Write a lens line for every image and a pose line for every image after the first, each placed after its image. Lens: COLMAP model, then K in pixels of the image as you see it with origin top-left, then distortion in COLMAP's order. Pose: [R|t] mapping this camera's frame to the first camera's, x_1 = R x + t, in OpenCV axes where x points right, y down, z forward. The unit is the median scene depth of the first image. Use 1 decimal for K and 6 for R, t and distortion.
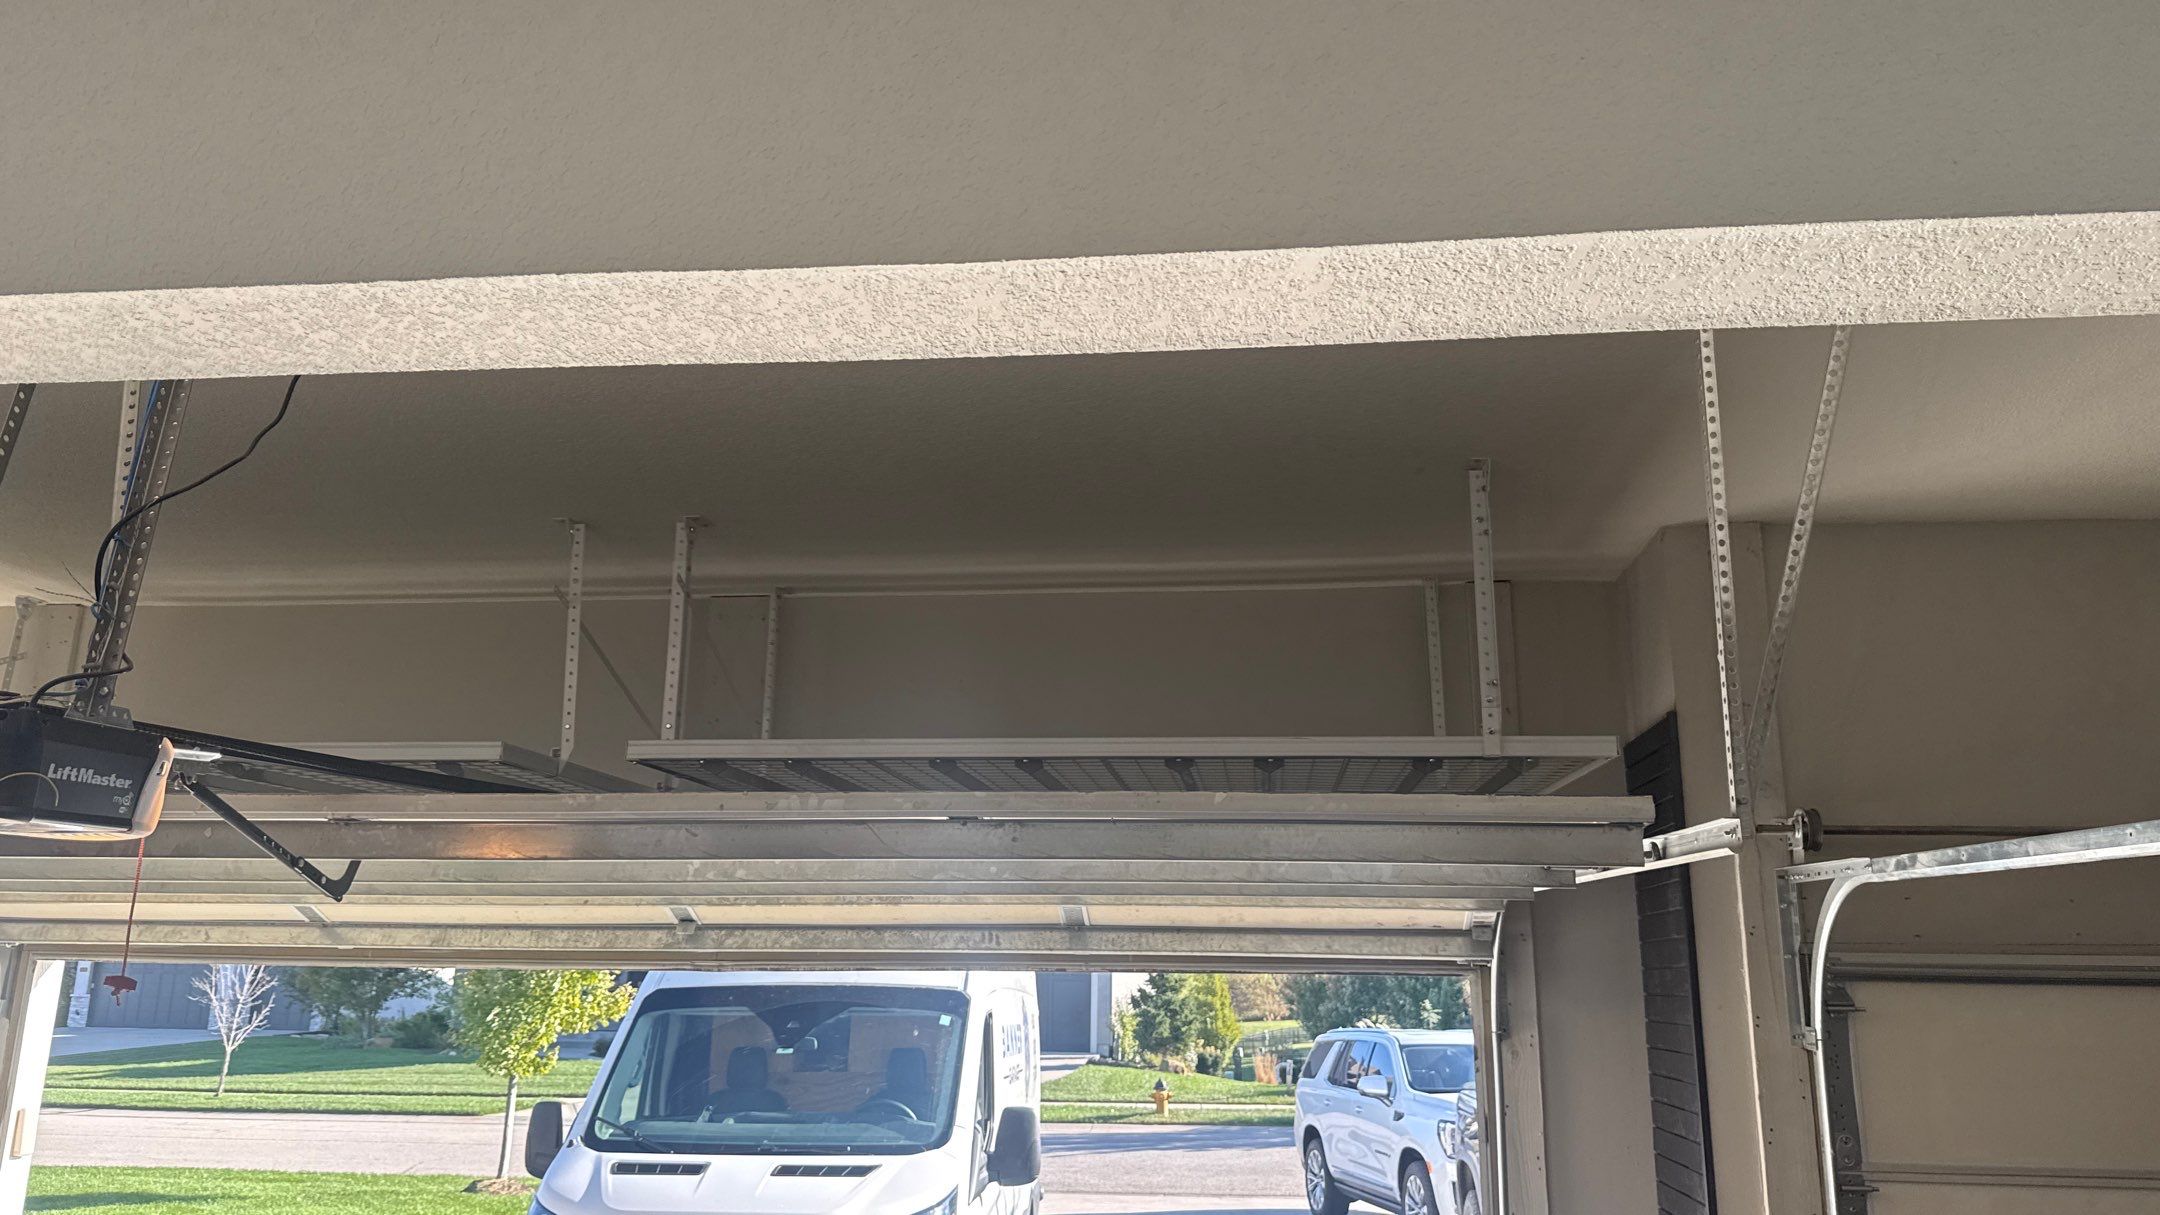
lens RADIAL K [[1508.0, 0, 1118.1], [0, 1508.0, 609.3], [0, 0, 1]] dist [0.079422, -0.101291]
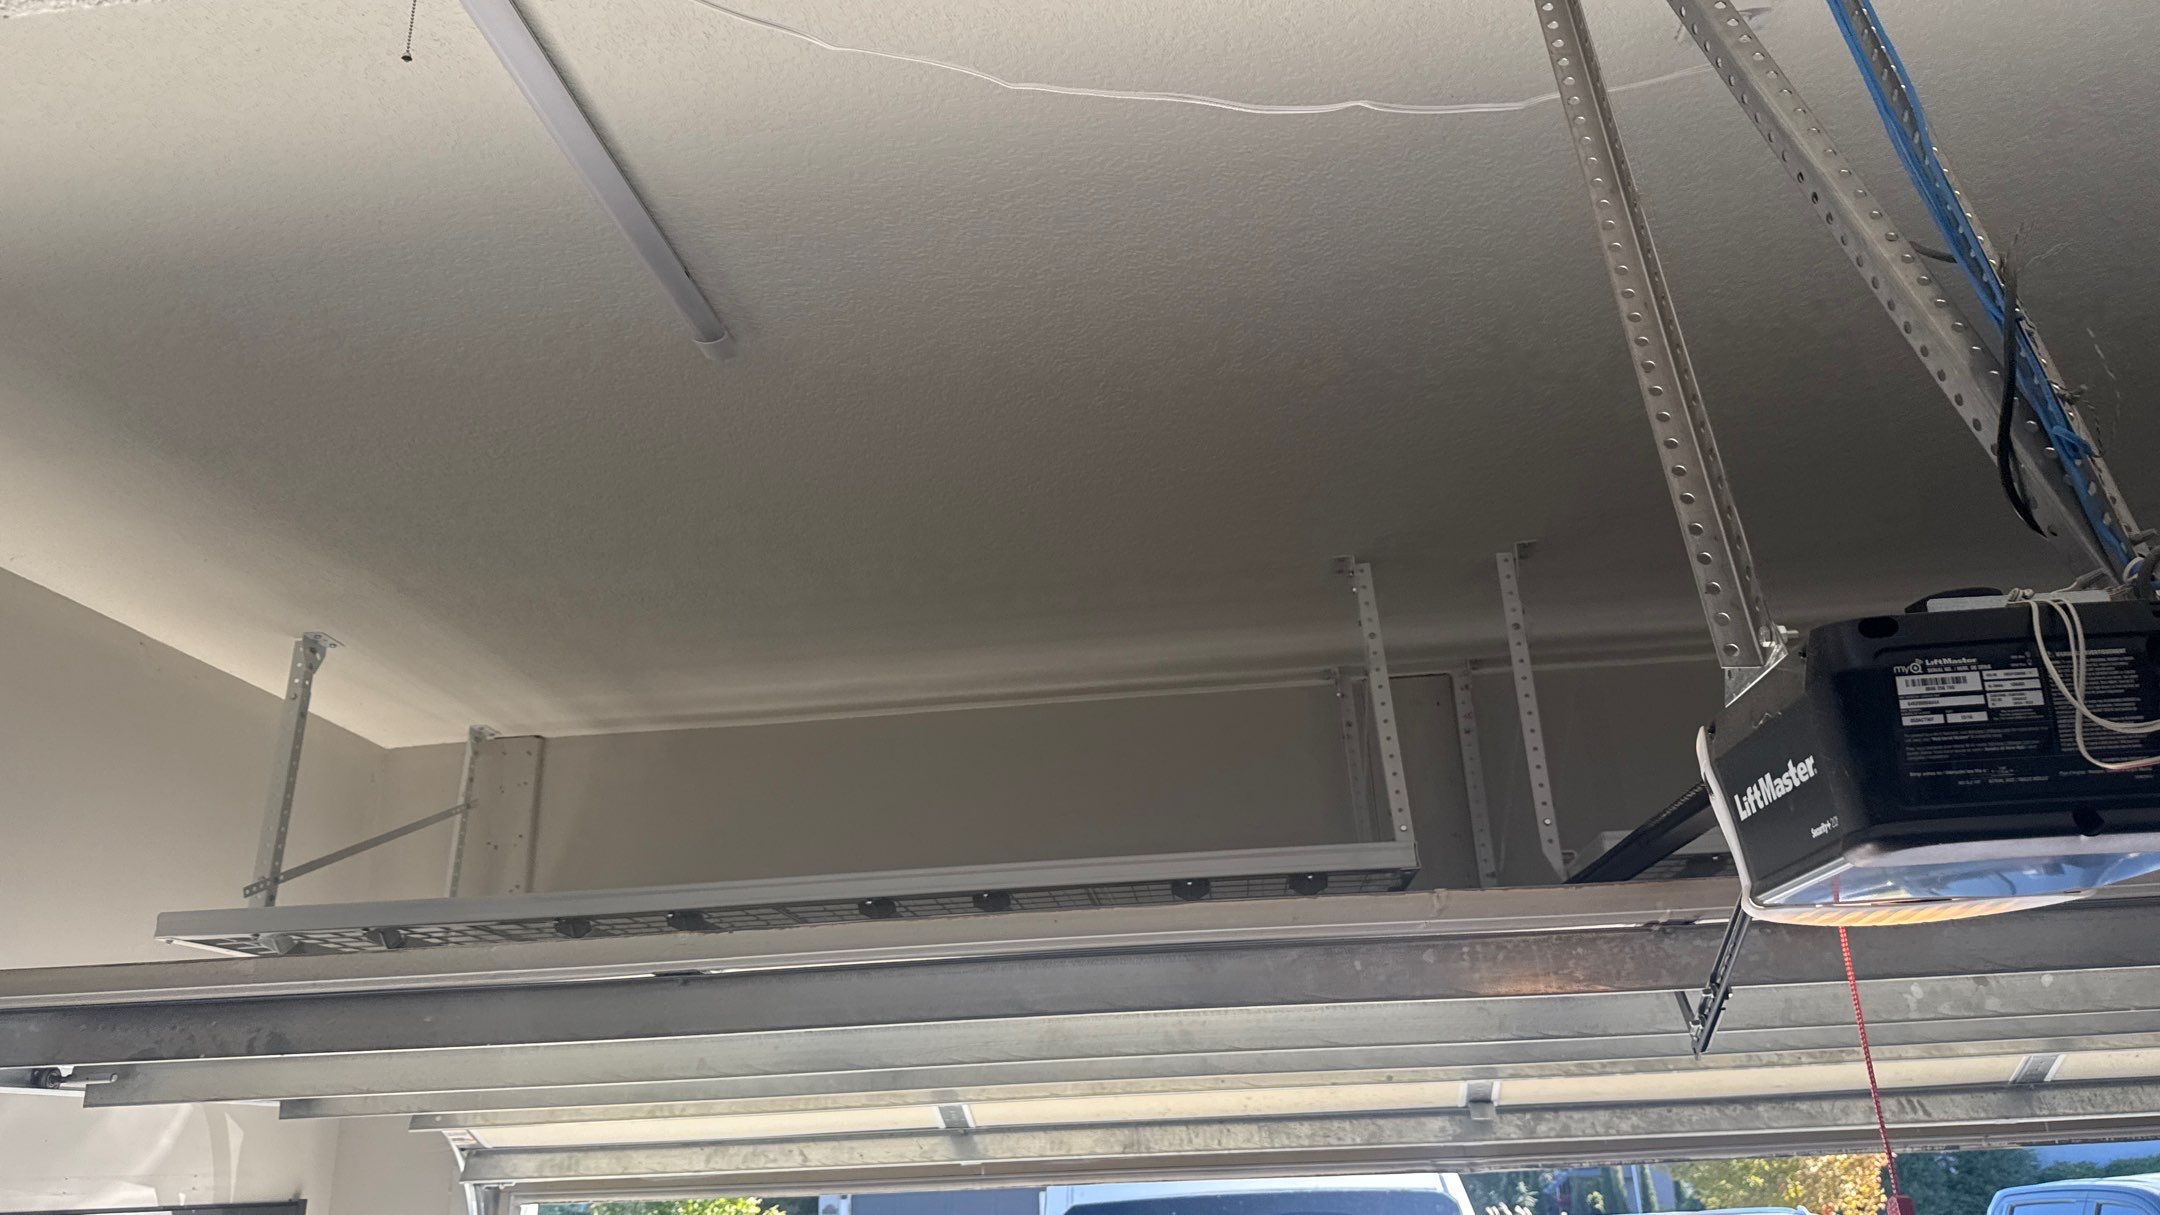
lens RADIAL K [[1508.0, 0, 1118.1], [0, 1508.0, 609.3], [0, 0, 1]] dist [0.079422, -0.101291]
pose [[0.998627, -0.046740, 0.023651, -0.462255], [0.049221, 0.991750, -0.118357, 0.046342], [-0.017924, 0.119358, 0.992689, 0.238618]]
